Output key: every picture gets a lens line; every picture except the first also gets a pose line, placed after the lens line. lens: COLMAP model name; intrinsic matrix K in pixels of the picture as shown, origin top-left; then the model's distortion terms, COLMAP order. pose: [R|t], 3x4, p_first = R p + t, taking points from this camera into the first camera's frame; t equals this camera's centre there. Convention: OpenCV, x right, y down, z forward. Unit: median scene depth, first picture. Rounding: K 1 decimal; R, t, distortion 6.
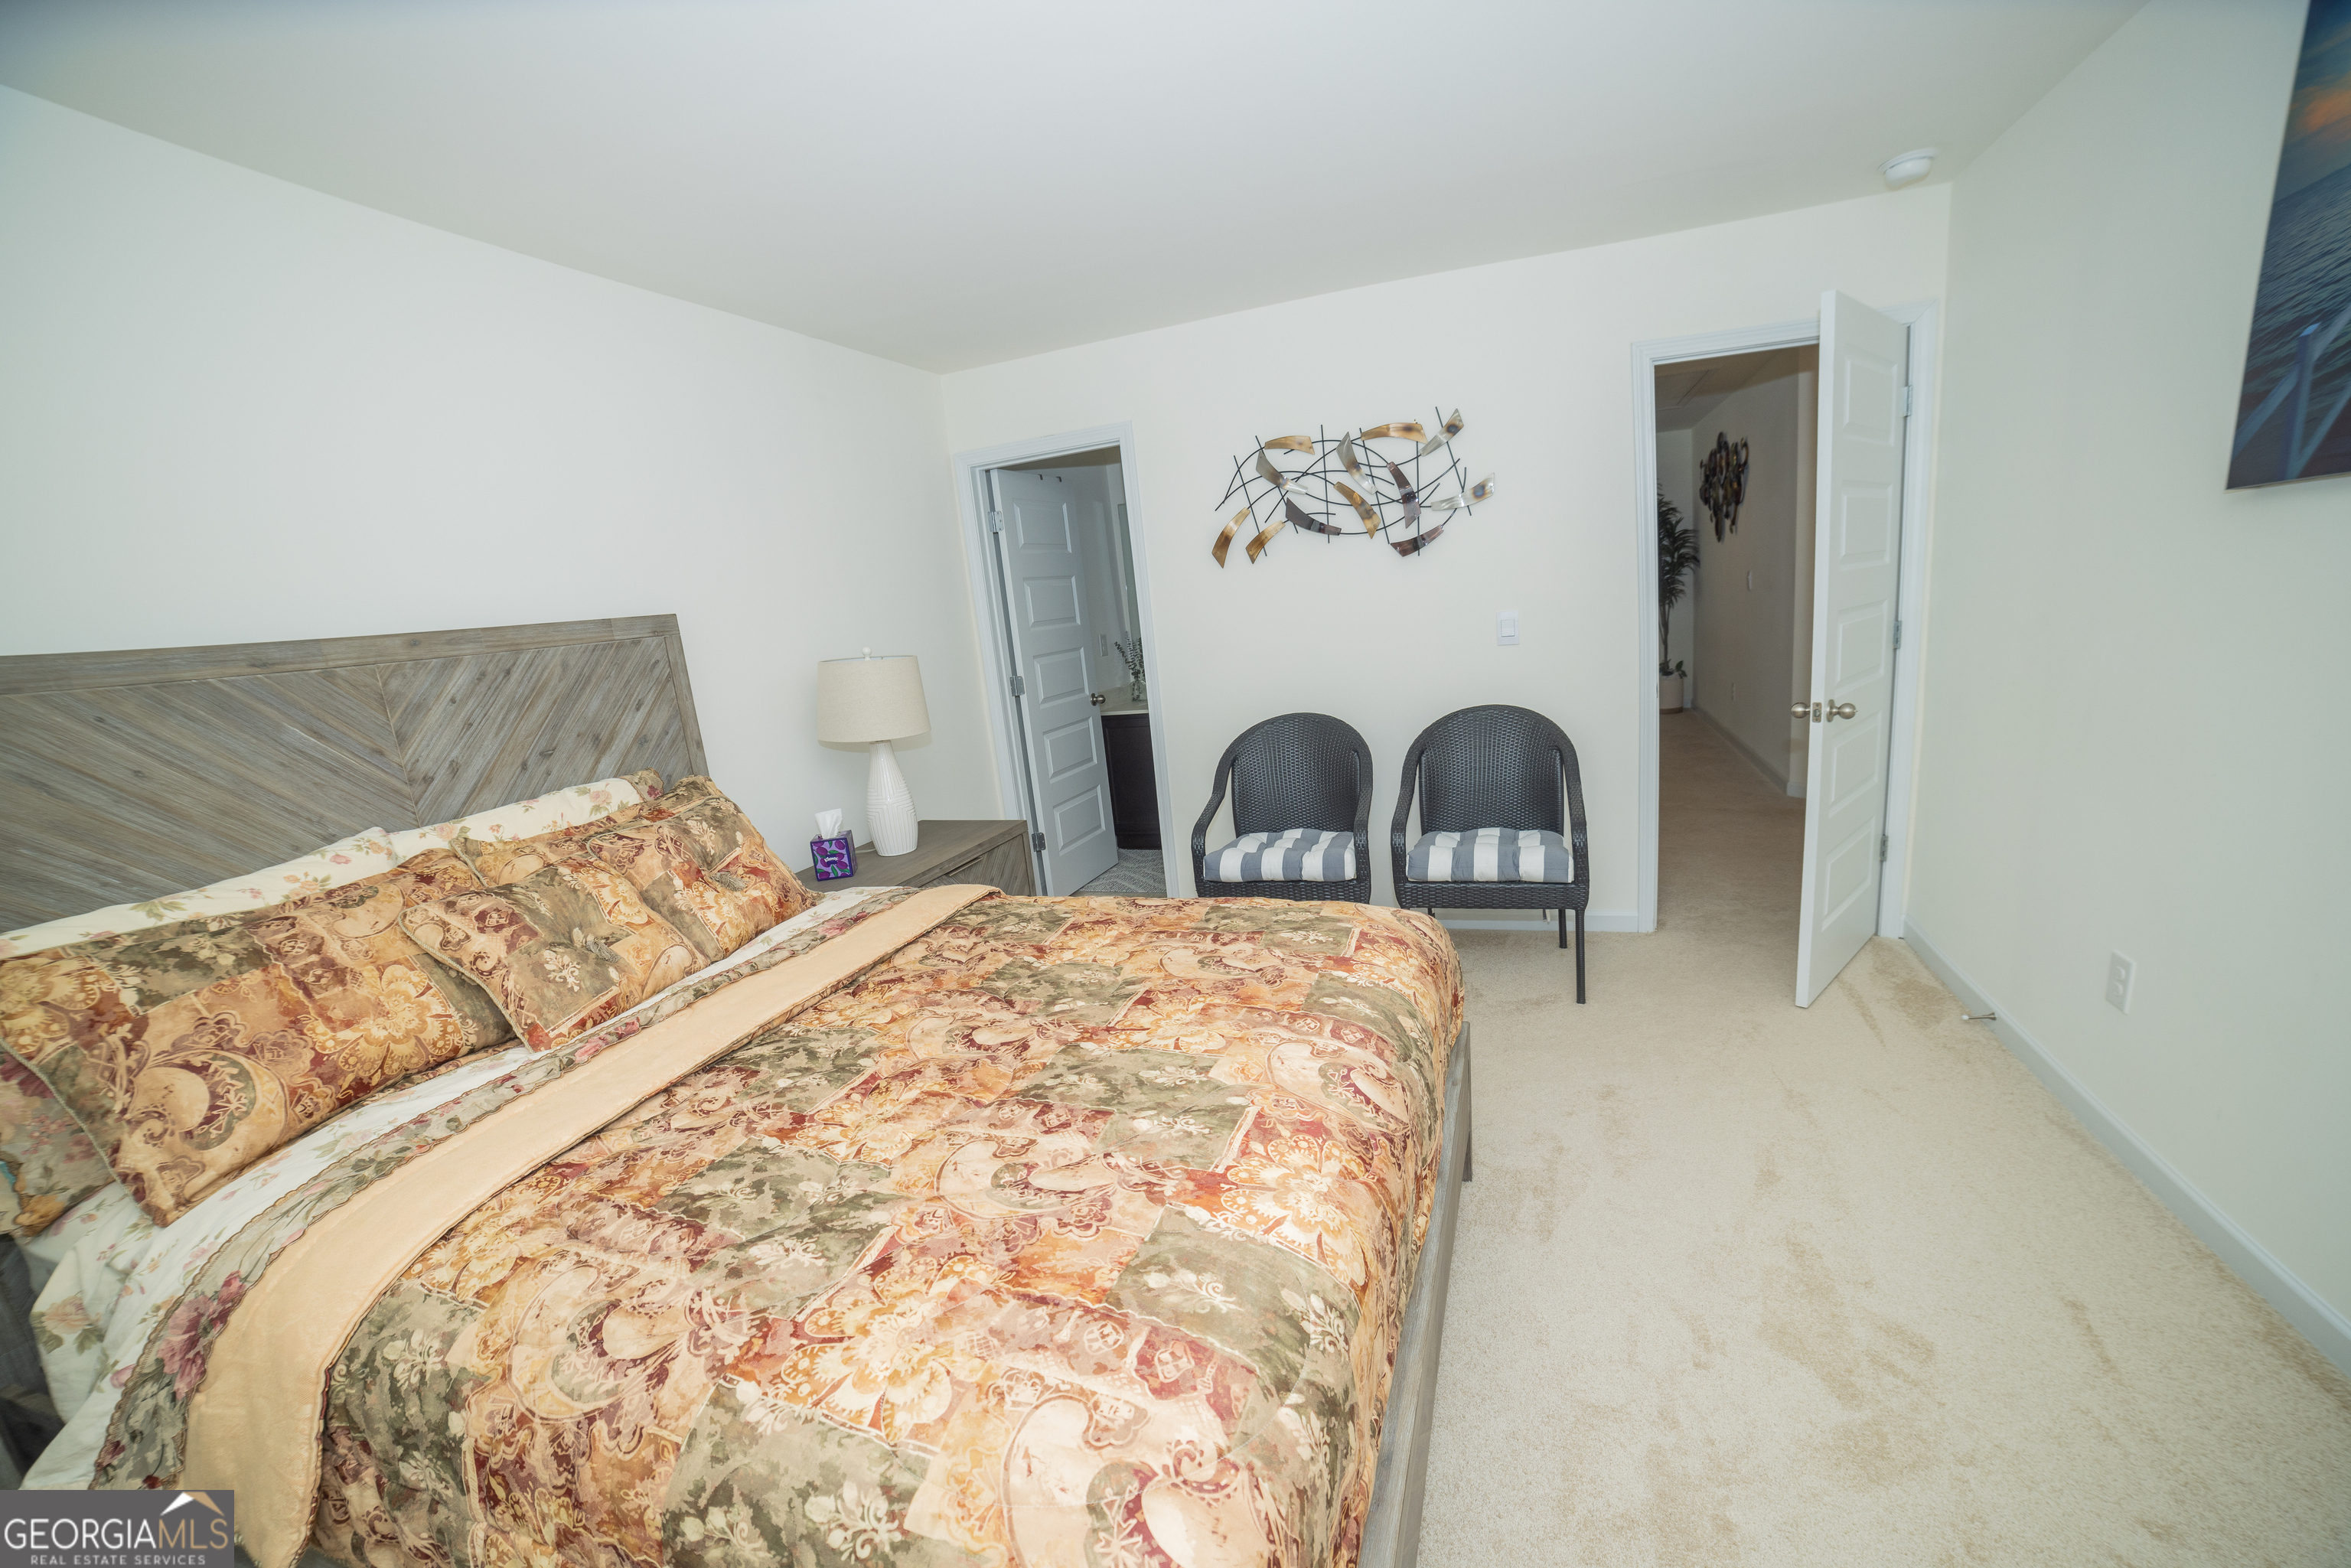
lens RADIAL K [[936.1, 0, 1170.4], [0, 936.1, 788.6], [0, 0, 1]] dist [-0.106301, 0.035353]
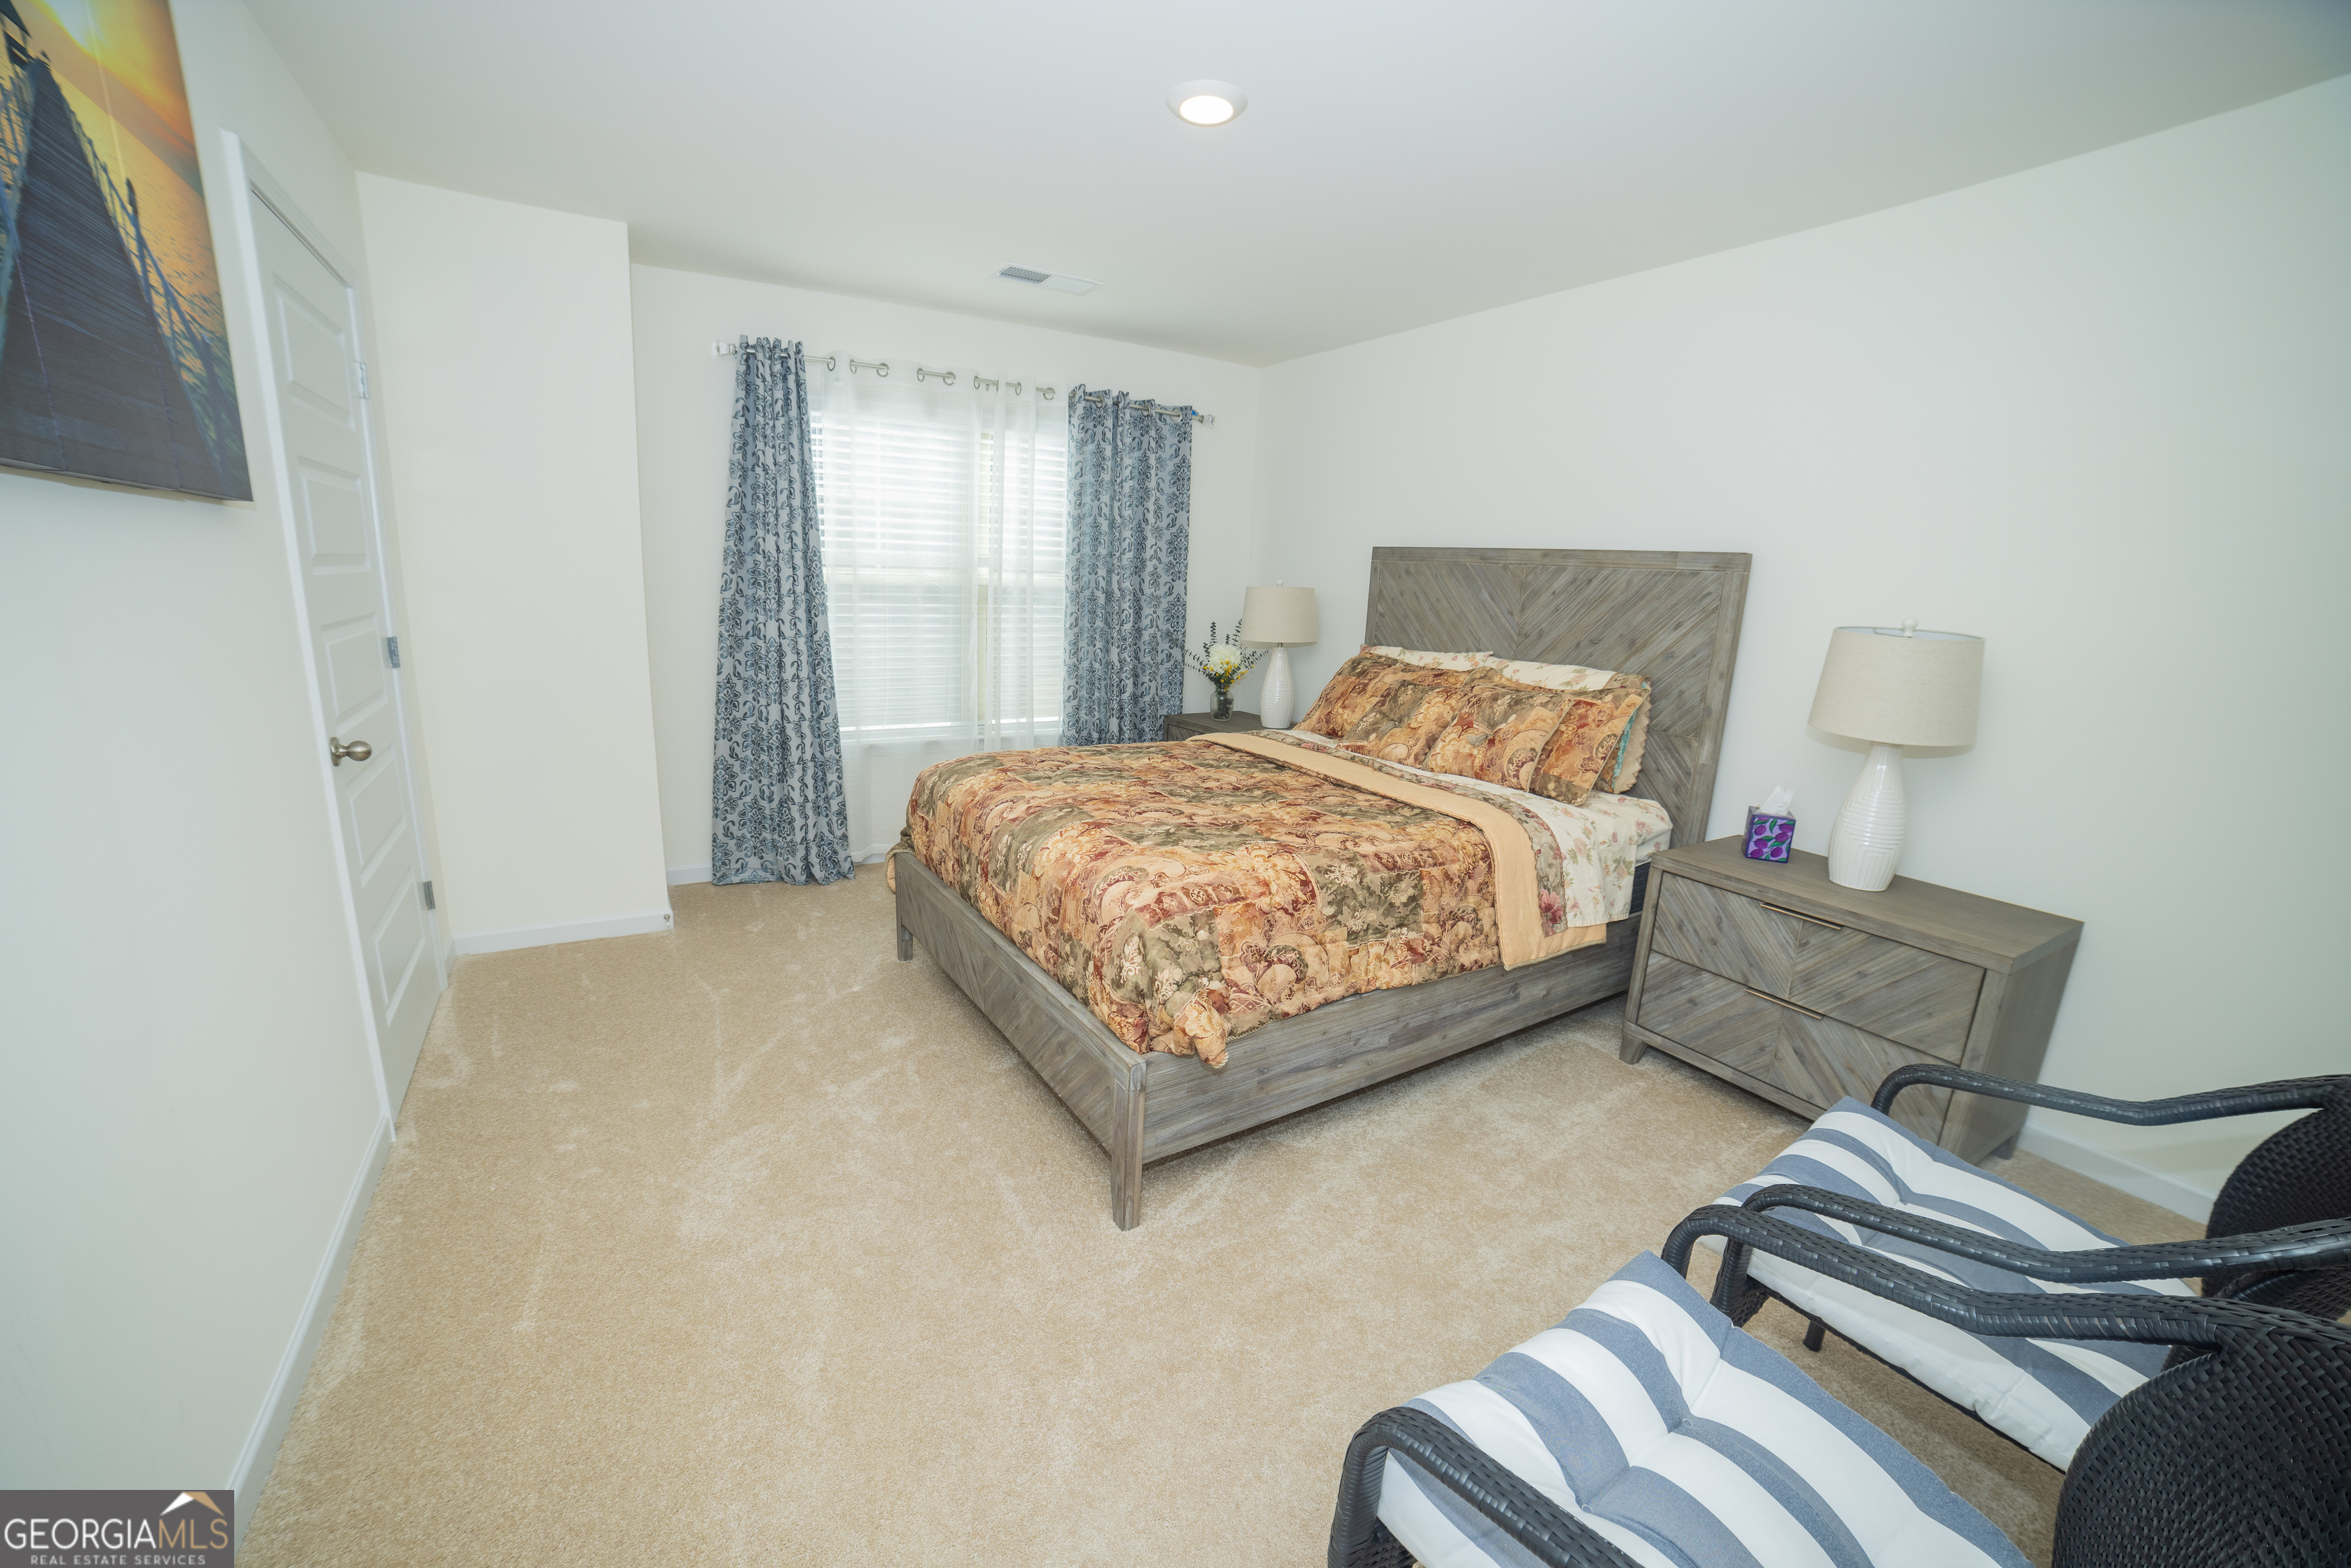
lens RADIAL K [[936.1, 0, 1170.4], [0, 936.1, 788.6], [0, 0, 1]] dist [-0.106301, 0.035353]
pose [[-0.621057, 0.247239, -0.743748, 0.875885], [-0.134967, 0.901030, 0.412225, -0.344771], [0.772057, 0.356396, -0.526222, 1.362357]]
